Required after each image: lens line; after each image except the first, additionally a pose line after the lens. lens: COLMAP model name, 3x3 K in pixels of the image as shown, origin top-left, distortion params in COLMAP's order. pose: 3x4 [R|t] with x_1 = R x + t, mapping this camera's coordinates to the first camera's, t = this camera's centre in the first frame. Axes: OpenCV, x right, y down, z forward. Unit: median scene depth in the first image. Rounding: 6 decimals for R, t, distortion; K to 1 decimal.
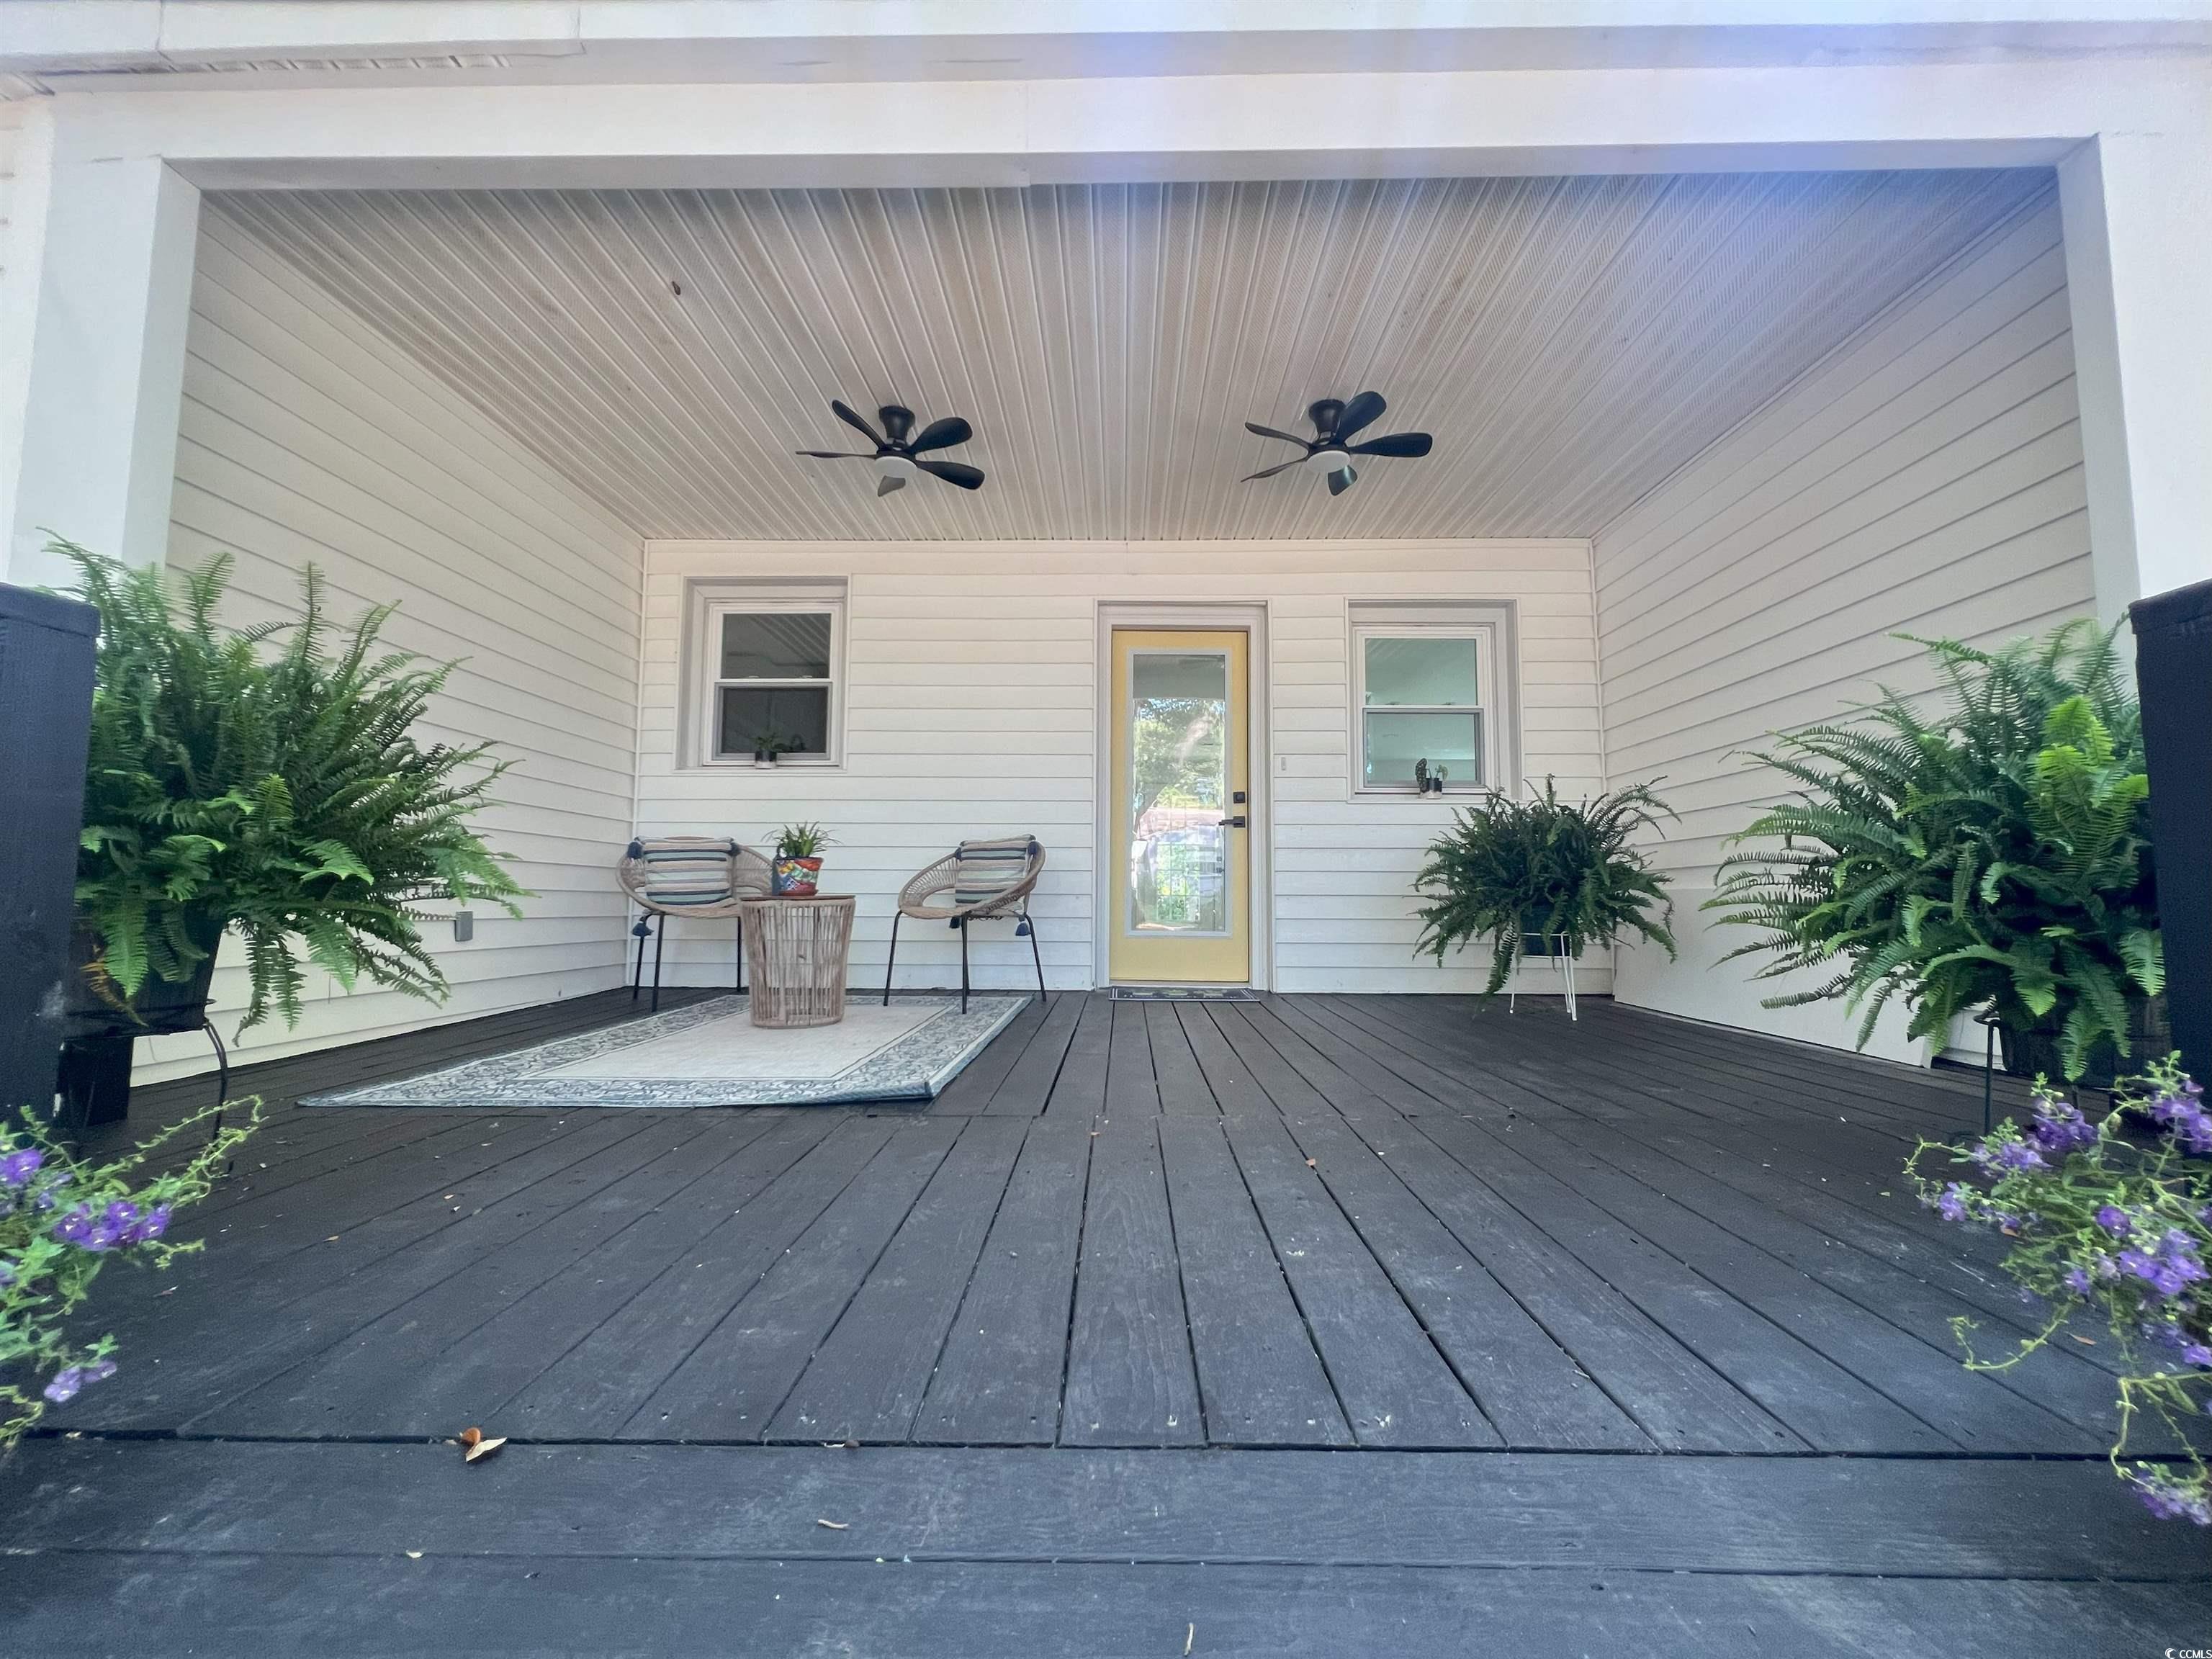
lens RADIAL K [[878.4, 0, 1106.0], [0, 878.4, 829.5], [0, 0, 1]] dist [0.000211, 0.000006]
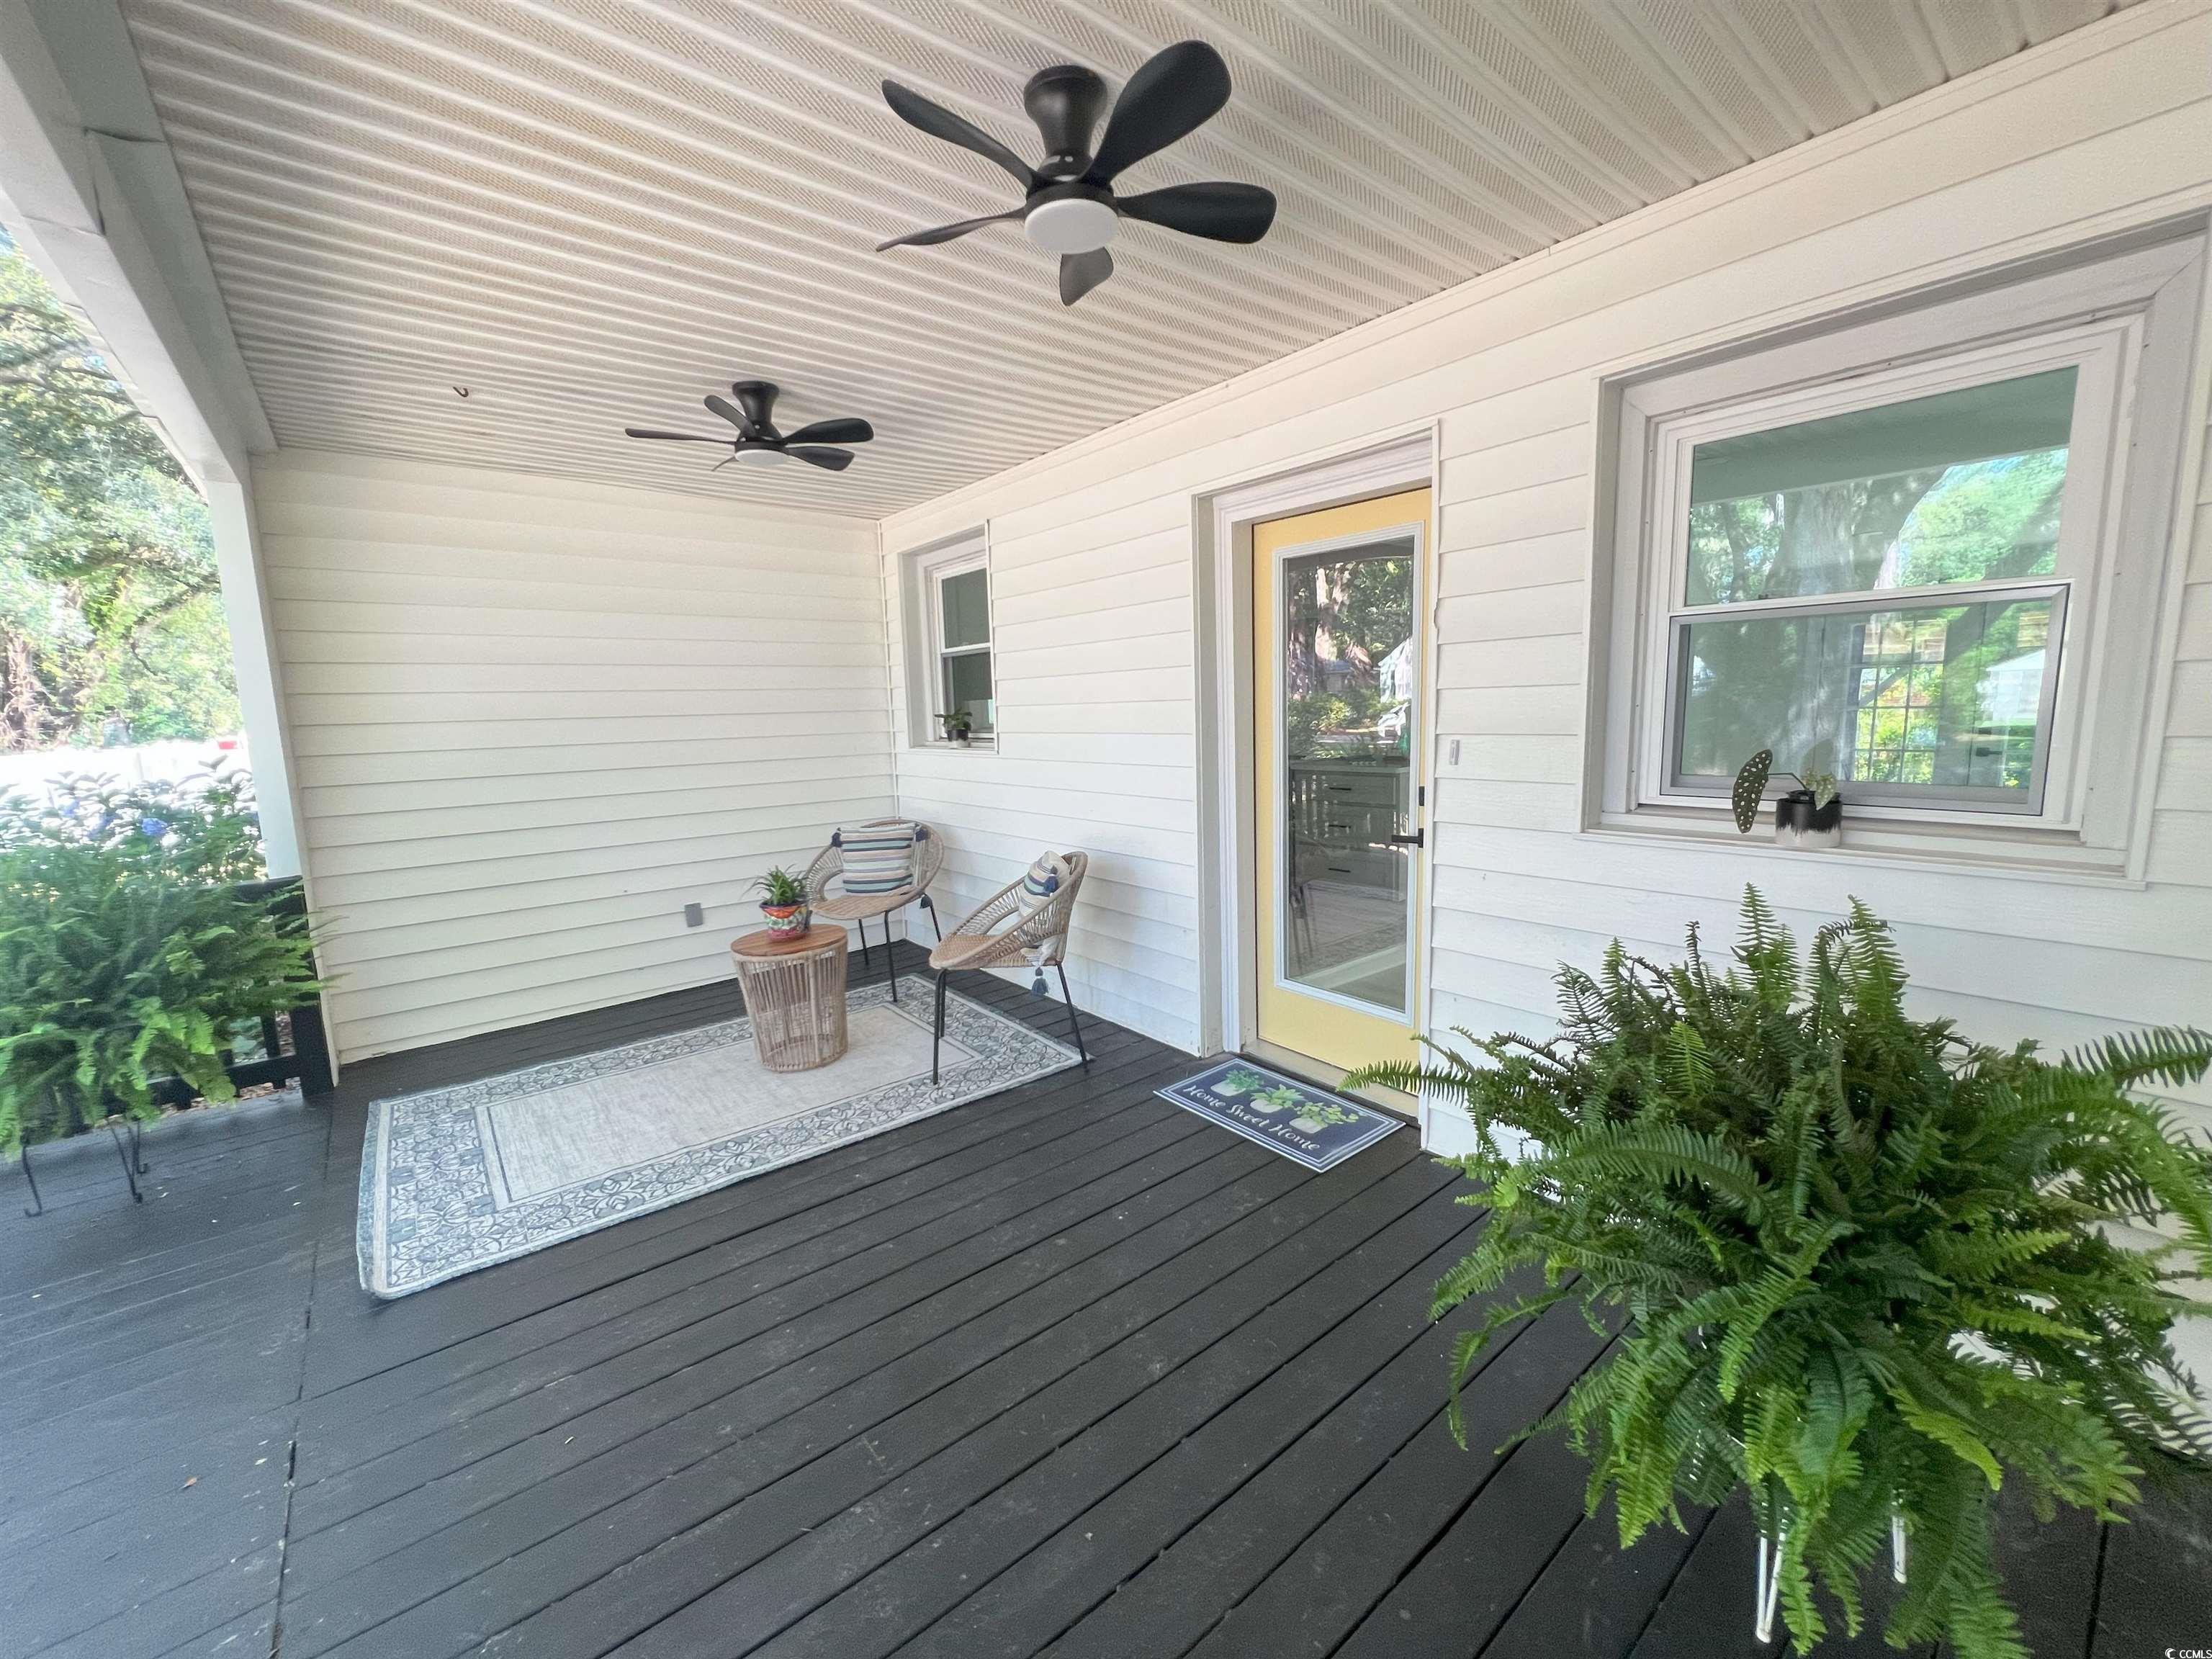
lens RADIAL K [[883.3, 0, 1106.0], [0, 883.3, 829.5], [0, 0, 1]] dist [-0.000512, -0.000061]
pose [[0.641757, 0.085084, -0.762174, 0.488749], [0.094099, 0.977581, 0.188363, -0.153374], [0.761113, -0.192603, 0.619363, 0.516620]]
